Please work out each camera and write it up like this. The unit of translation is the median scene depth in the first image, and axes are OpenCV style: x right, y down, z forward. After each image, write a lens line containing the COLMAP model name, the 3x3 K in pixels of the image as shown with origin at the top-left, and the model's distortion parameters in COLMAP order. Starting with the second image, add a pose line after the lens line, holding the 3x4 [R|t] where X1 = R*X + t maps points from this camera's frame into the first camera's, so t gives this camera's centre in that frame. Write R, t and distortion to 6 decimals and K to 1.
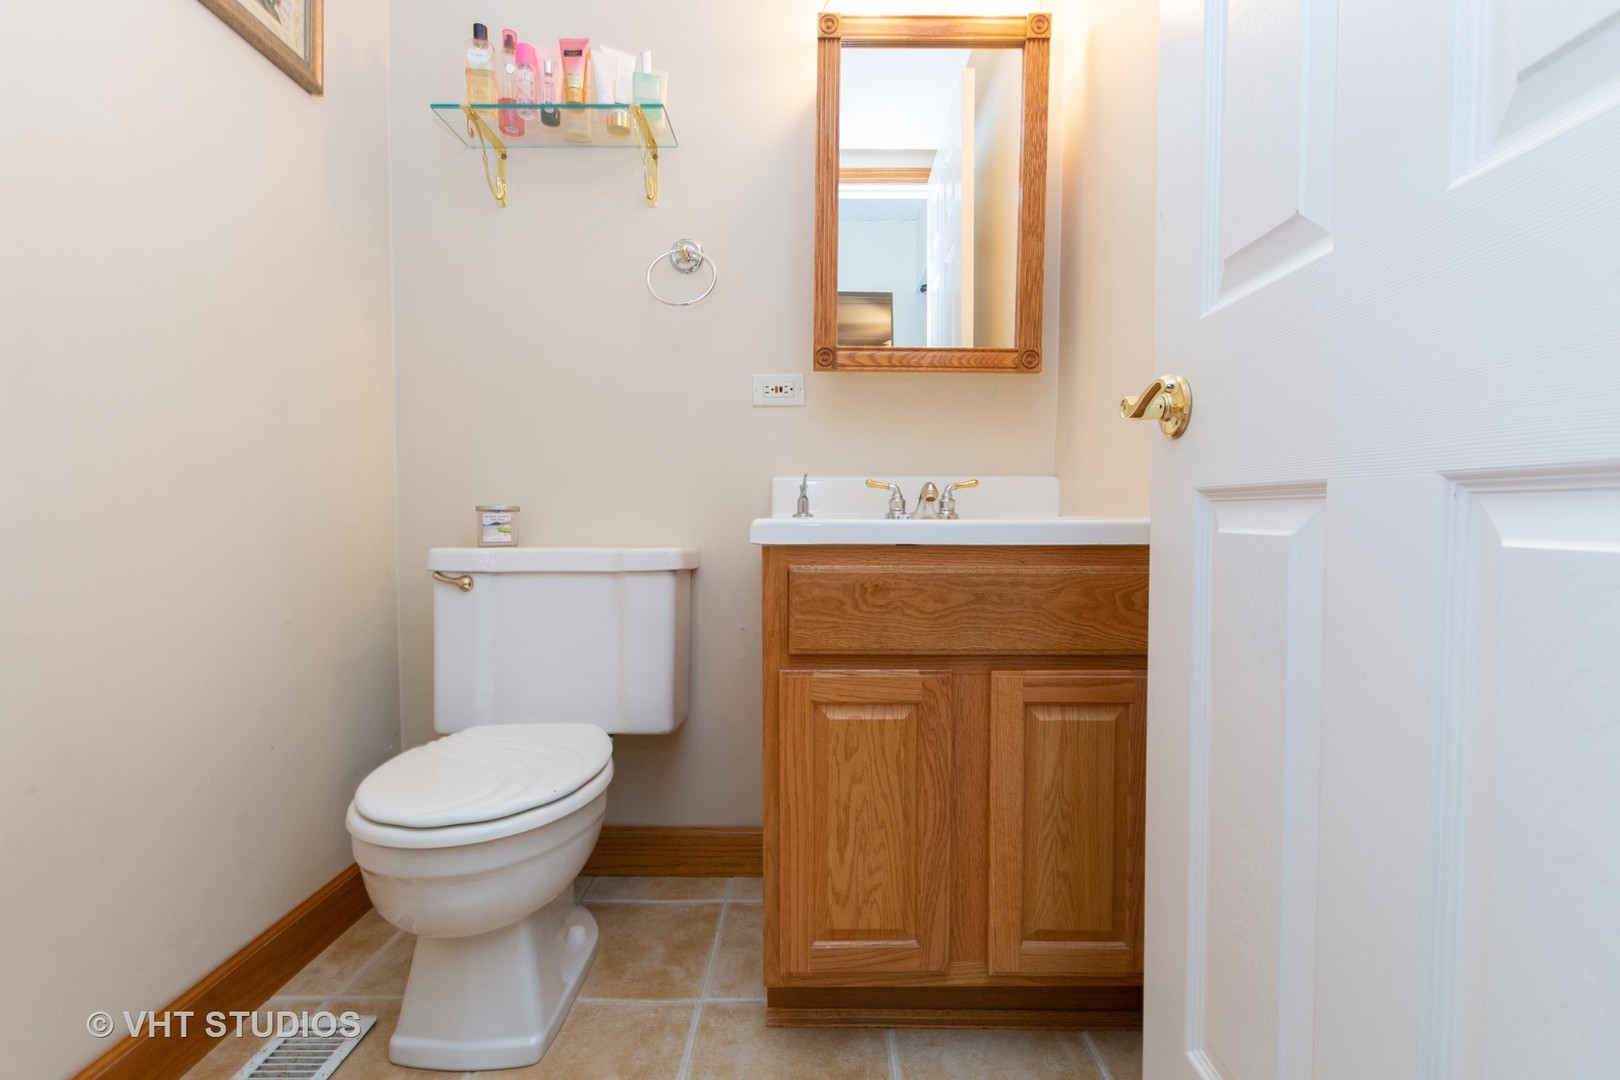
lens RADIAL K [[699.3, 0, 814.4], [0, 699.3, 547.8], [0, 0, 1]] dist [0.002321, 0.000136]
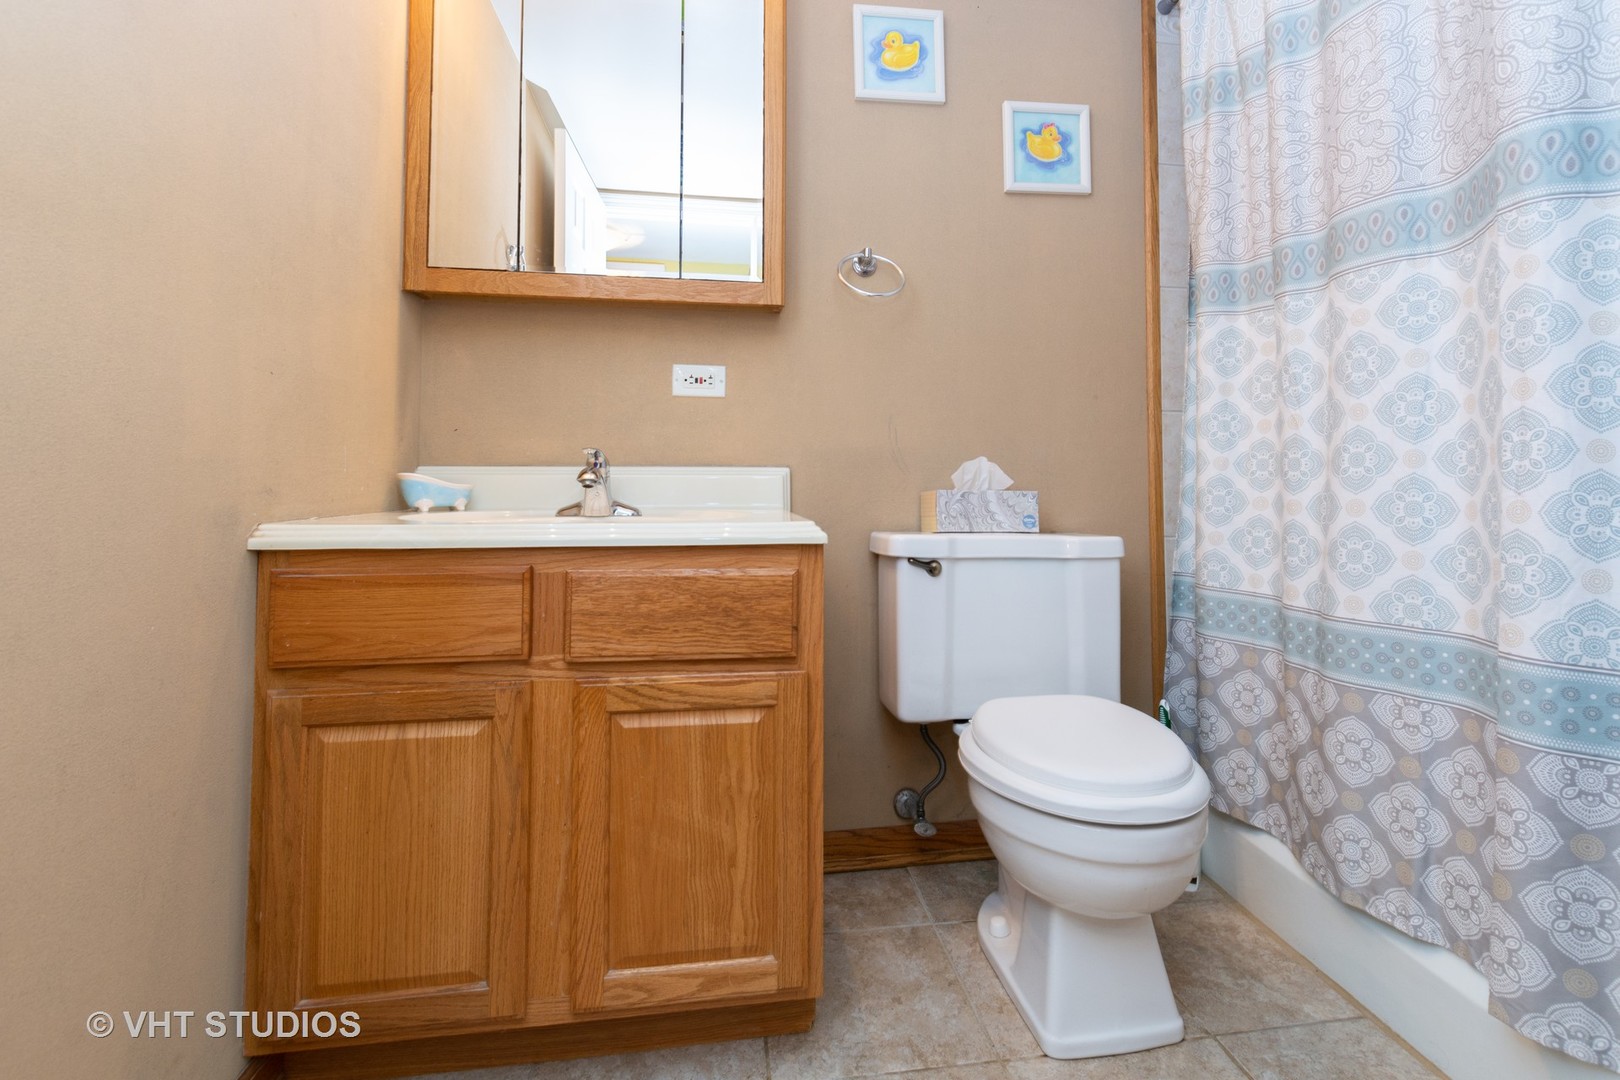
lens RADIAL K [[685.5, 0, 808.3], [0, 685.5, 495.0], [0, 0, 1]] dist [0.000858, -0.000035]
pose [[0.987978, 0.003510, 0.154557, 0.125047], [0.009065, 0.996707, -0.080582, 0.000874], [-0.154331, 0.081014, 0.984692, 0.000893]]
